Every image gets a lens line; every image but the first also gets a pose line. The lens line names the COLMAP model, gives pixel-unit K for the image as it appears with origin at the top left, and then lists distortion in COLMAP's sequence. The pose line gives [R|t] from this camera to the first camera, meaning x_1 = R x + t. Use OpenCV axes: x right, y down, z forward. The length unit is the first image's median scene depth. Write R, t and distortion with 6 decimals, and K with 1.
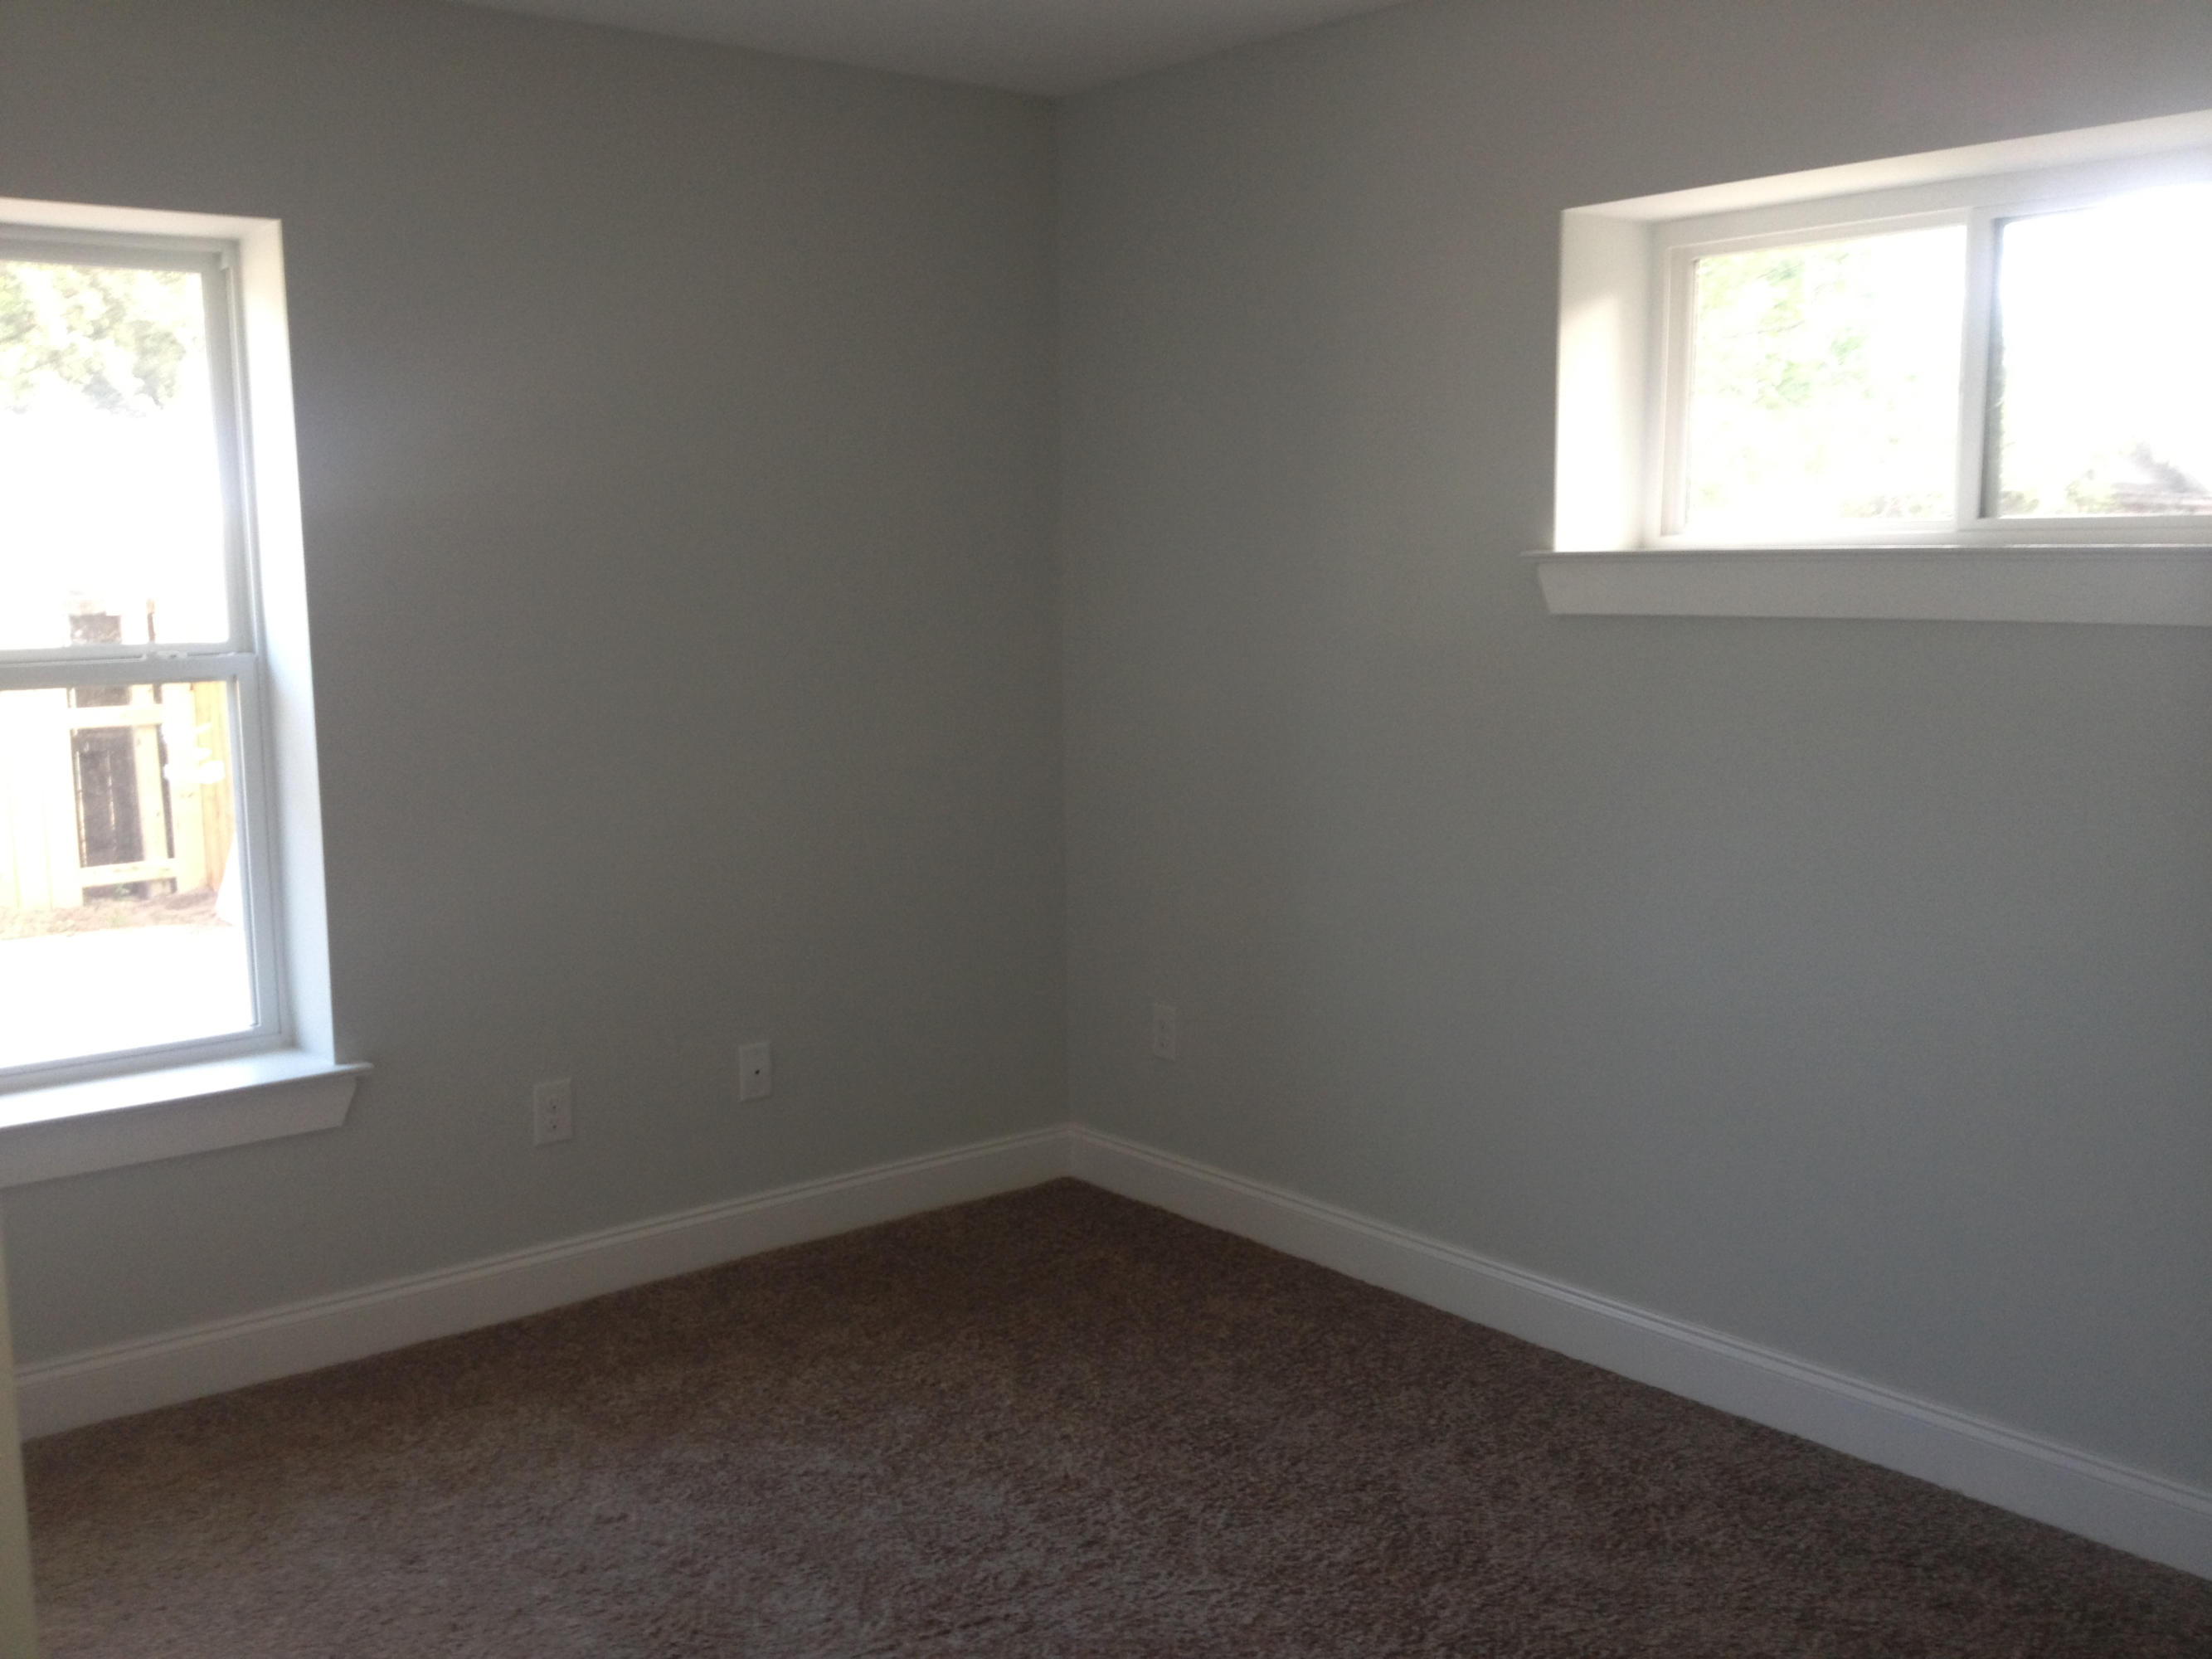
lens RADIAL K [[2117.6, 0, 1106.0], [0, 2117.6, 829.5], [0, 0, 1]] dist [0.199670, -0.371812]
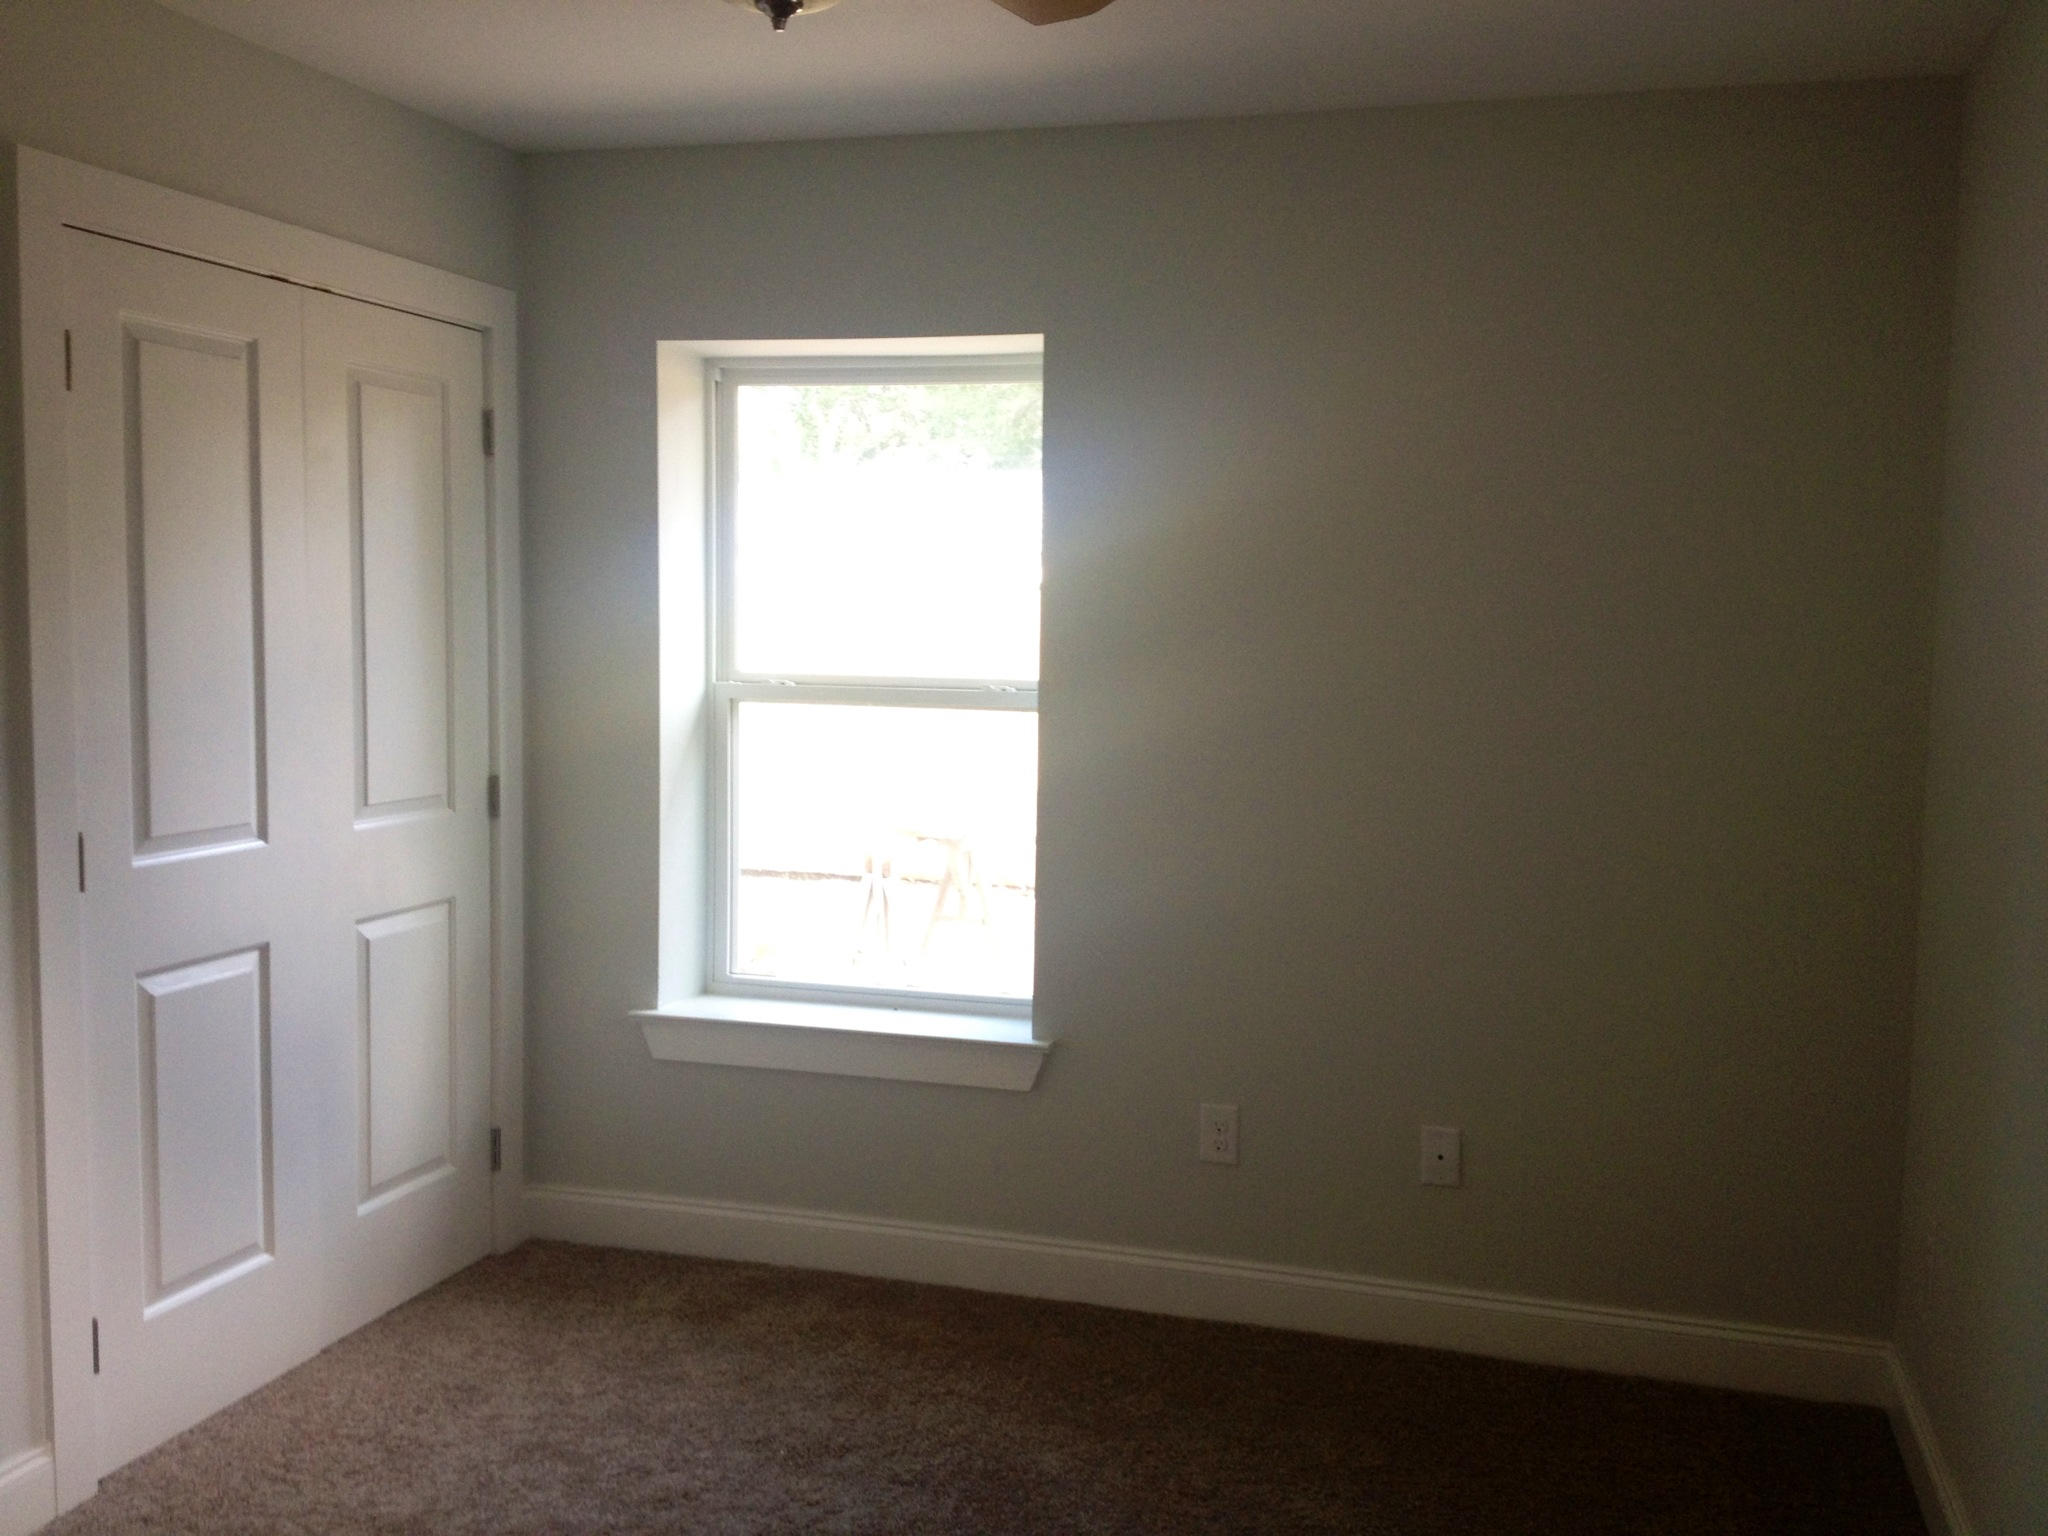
lens RADIAL K [[1960.5, 0, 1024.0], [0, 1960.5, 768.0], [0, 0, 1]] dist [0.199670, -0.371812]
pose [[0.569505, 0.096548, -0.816298, 0.488401], [-0.135595, 0.990508, 0.022553, -0.059839], [0.810727, 0.097842, 0.577191, 0.346656]]
